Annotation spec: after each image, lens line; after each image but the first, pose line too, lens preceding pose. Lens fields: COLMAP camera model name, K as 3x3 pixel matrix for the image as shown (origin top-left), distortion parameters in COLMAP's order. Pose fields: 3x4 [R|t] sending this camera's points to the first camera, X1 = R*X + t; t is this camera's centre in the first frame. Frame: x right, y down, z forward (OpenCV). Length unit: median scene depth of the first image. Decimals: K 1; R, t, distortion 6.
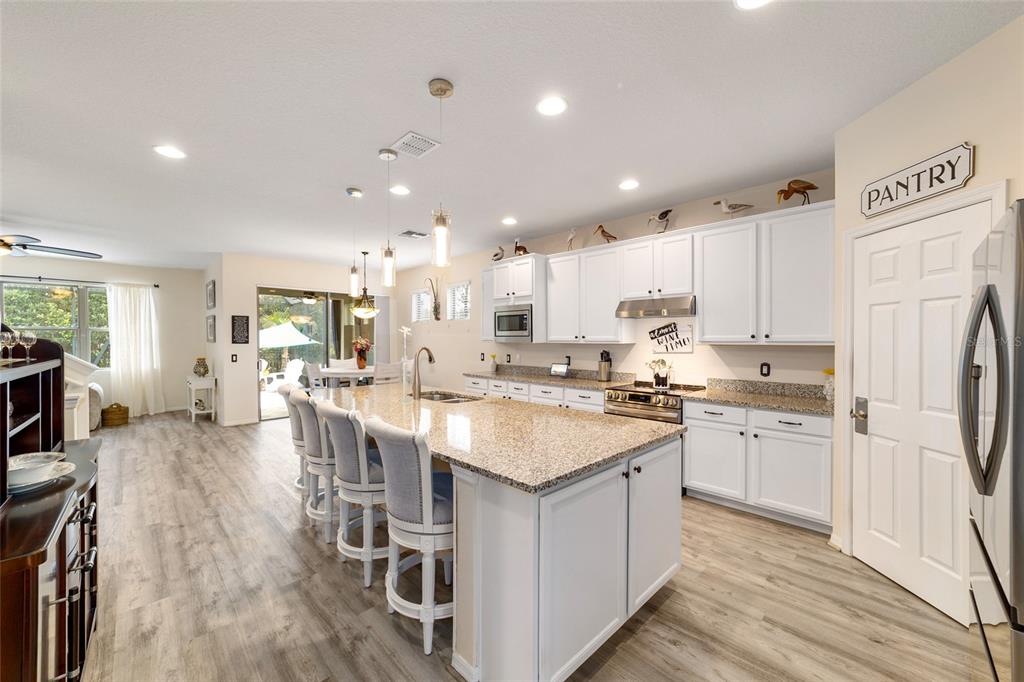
lens RADIAL K [[394.6, 0, 507.9], [0, 394.6, 343.6], [0, 0, 1]] dist [-0.017709, 0.008053]
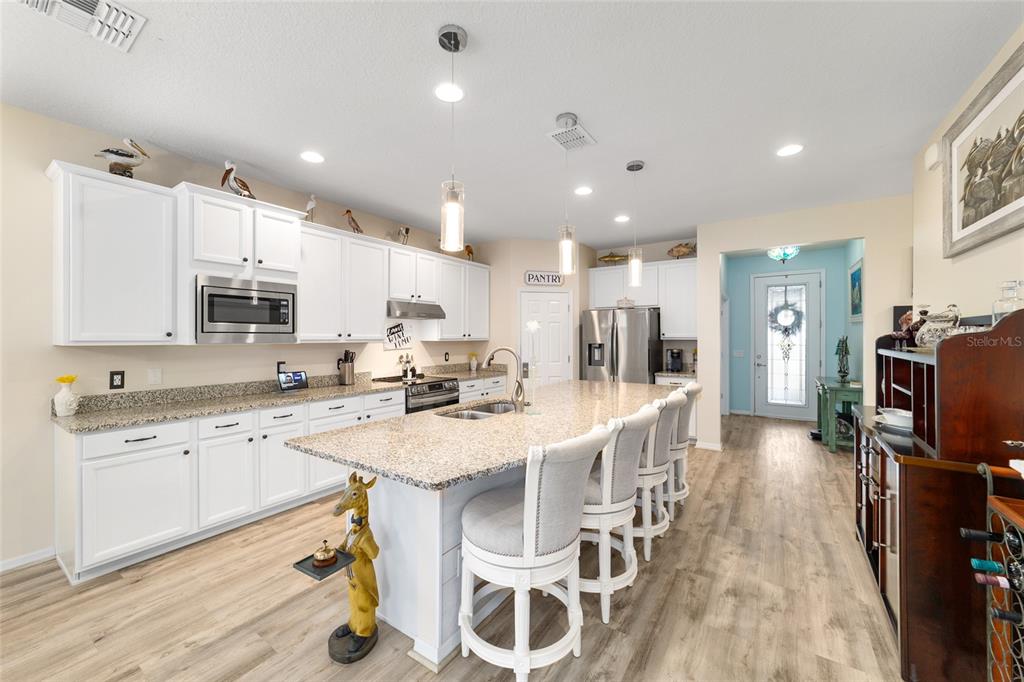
lens RADIAL K [[394.6, 0, 512.4], [0, 394.6, 338.4], [0, 0, 1]] dist [-0.017709, 0.008053]
pose [[-0.208825, -0.001962, 0.977951, -0.662516], [0.016736, 0.999844, 0.005580, -0.007715], [-0.977810, 0.017532, -0.208760, 0.772035]]
